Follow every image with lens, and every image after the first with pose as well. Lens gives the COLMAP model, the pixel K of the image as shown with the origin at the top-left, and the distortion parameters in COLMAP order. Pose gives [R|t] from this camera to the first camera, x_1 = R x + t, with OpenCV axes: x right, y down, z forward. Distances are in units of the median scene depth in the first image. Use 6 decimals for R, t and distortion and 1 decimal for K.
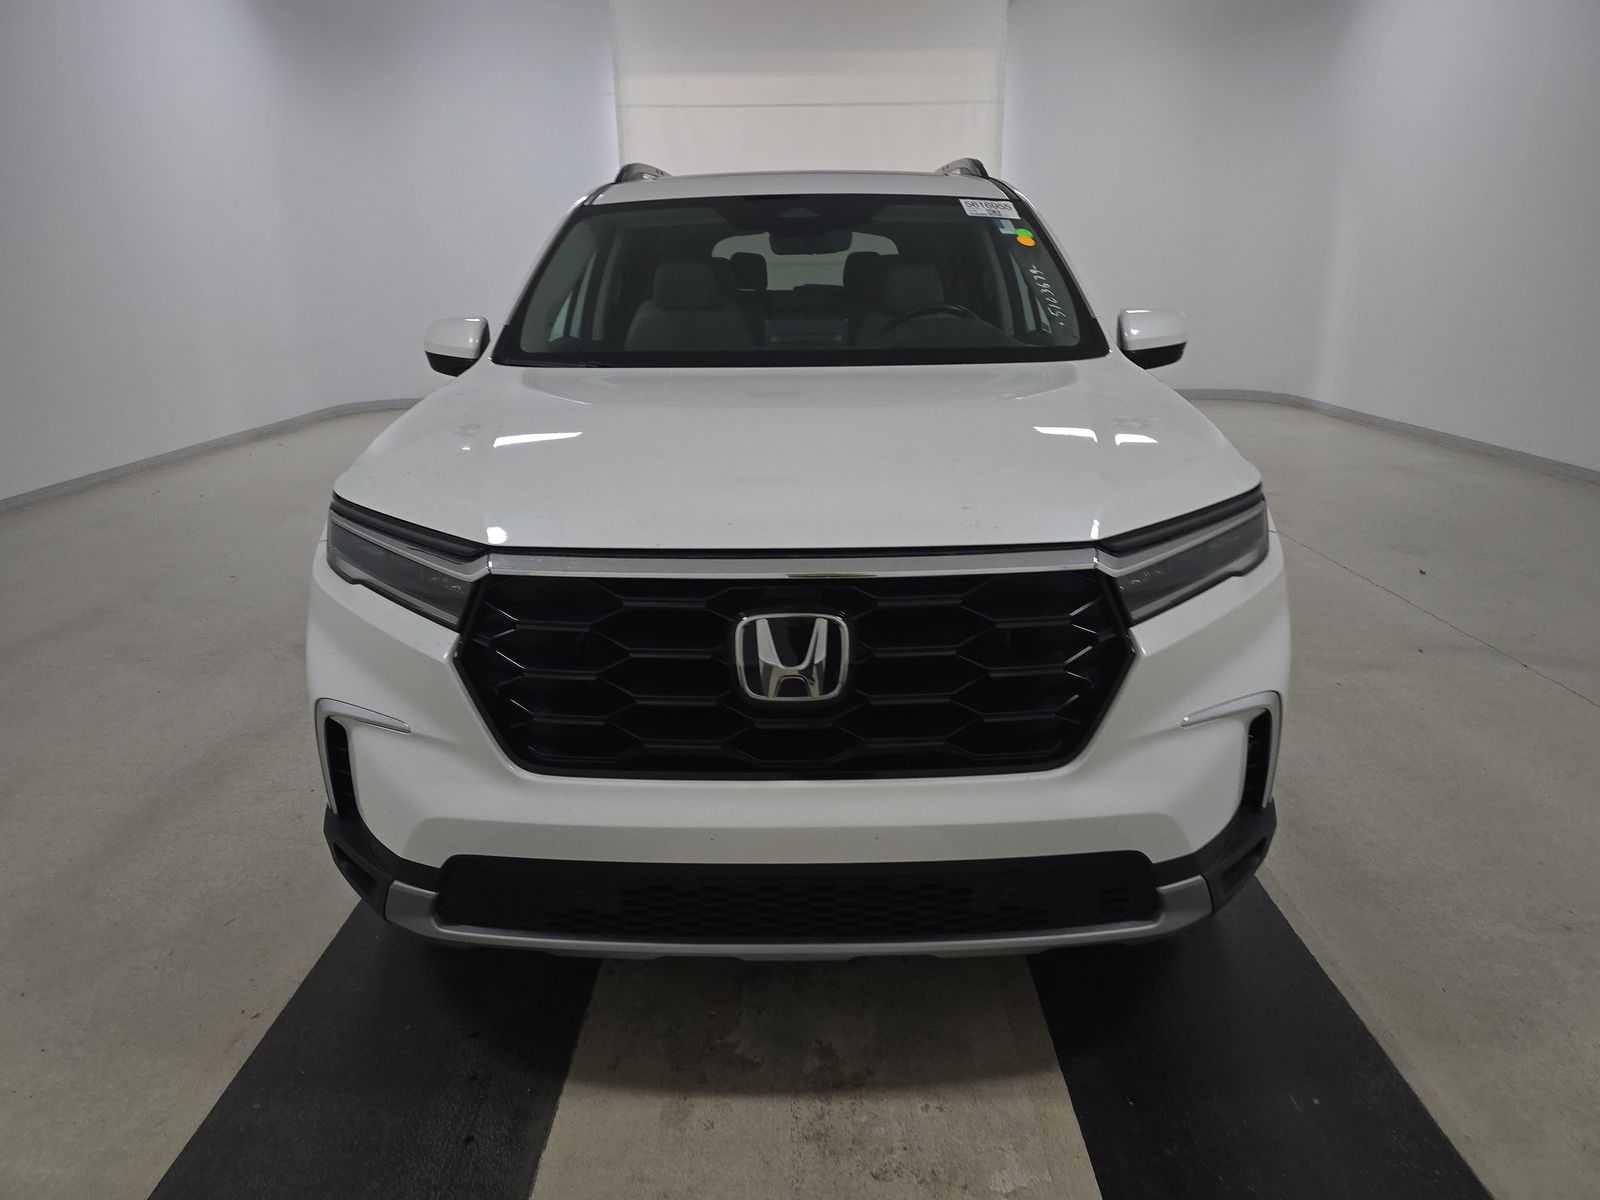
lens RADIAL K [[1090.2, 0, 800.0], [0, 1090.2, 600.0], [0, 0, 1]] dist [-0.001827, -0.003316]
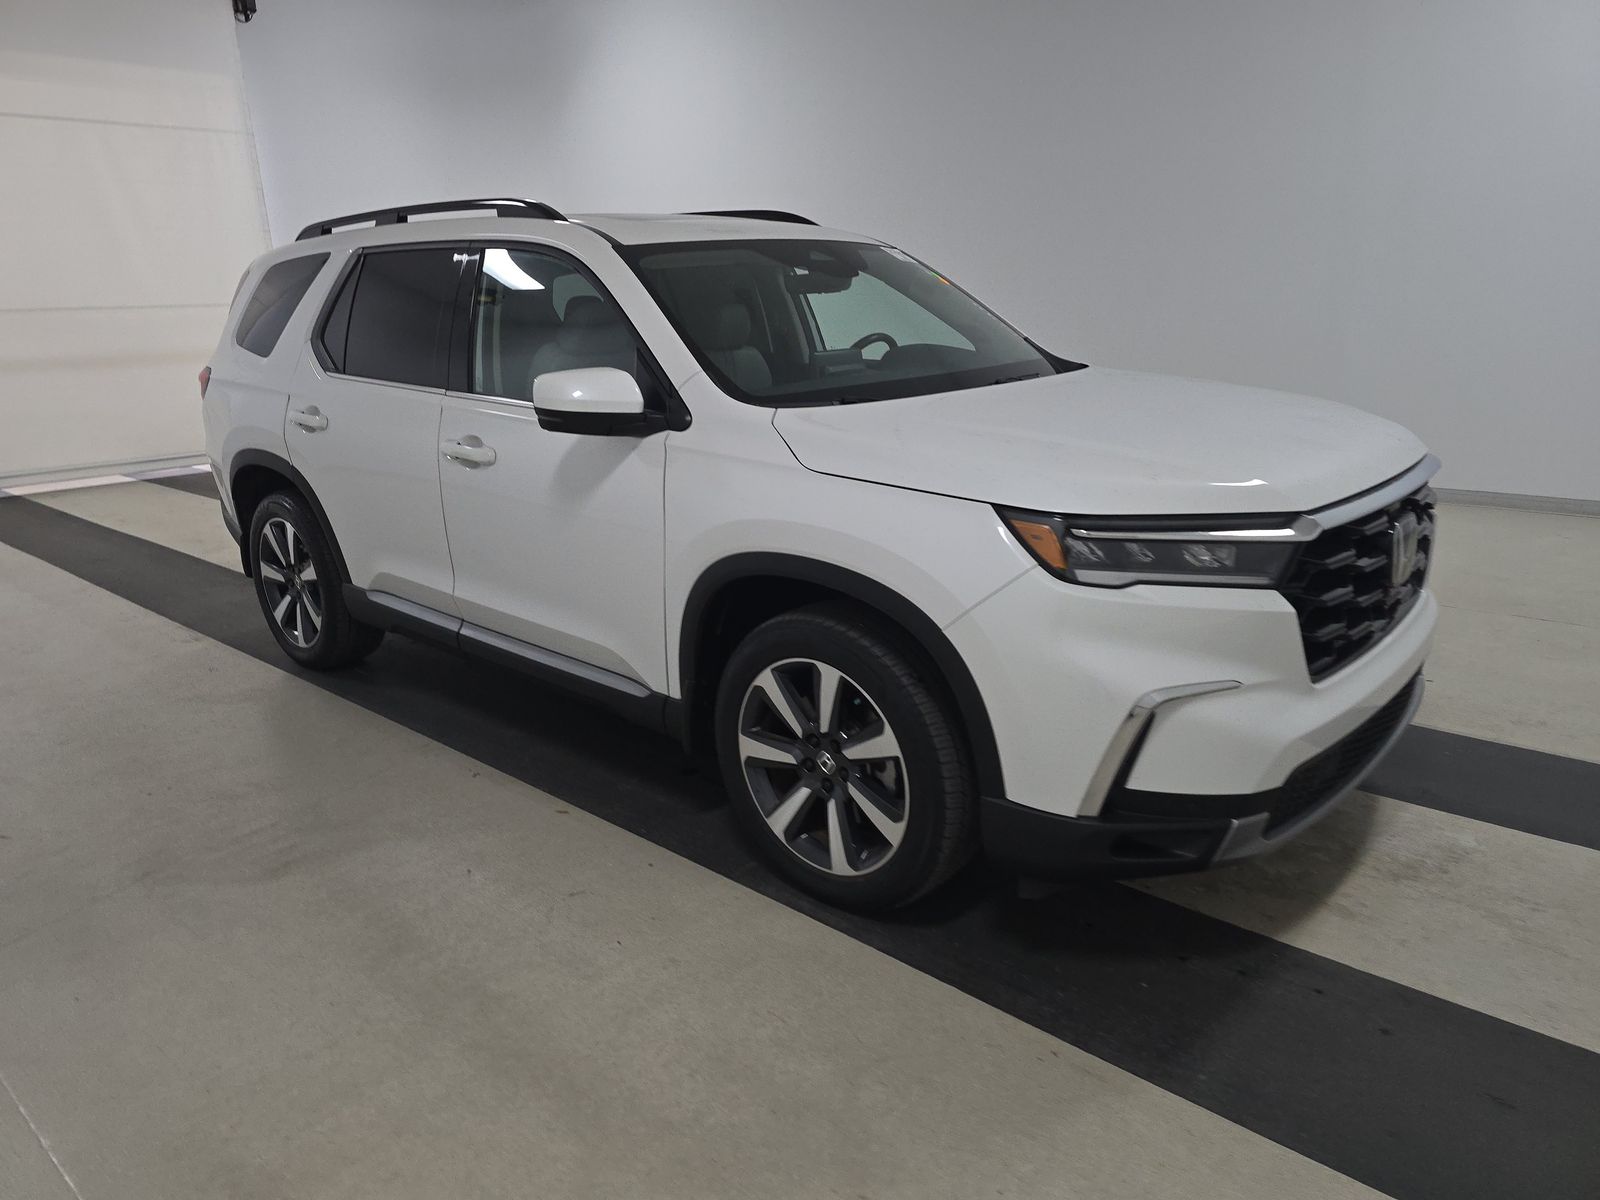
lens RADIAL K [[1090.2, 0, 800.0], [0, 1090.2, 600.0], [0, 0, 1]] dist [-0.001827, -0.003316]
pose [[0.668267, -0.218108, 0.711230, -1.355783], [0.247078, 0.966857, 0.064346, -0.146578], [-0.701692, 0.132729, 0.700008, 0.446270]]
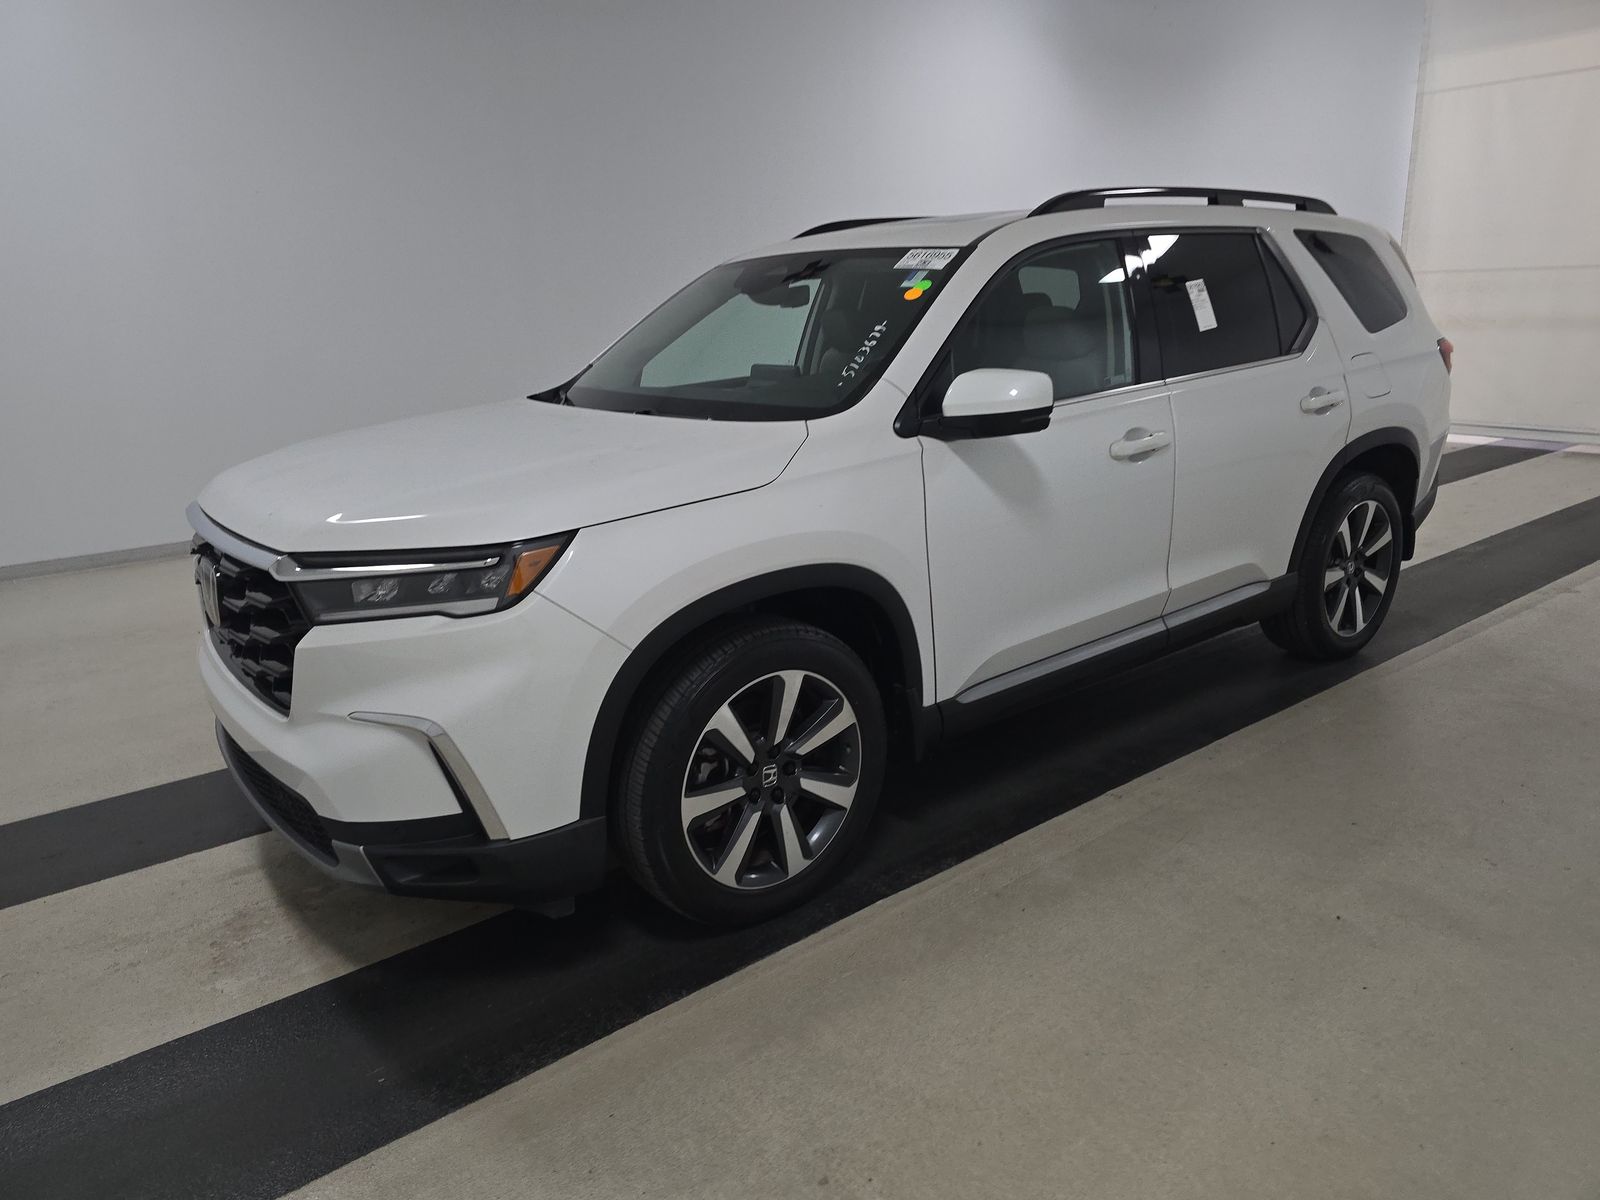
lens RADIAL K [[1095.3, 0, 800.0], [0, 1095.3, 600.0], [0, 0, 1]] dist [0.007435, 0.001397]
pose [[0.625669, 0.202365, -0.753384, 1.424732], [-0.204638, 0.974522, 0.091816, -0.210930], [0.752769, 0.096725, 0.651139, 0.502271]]
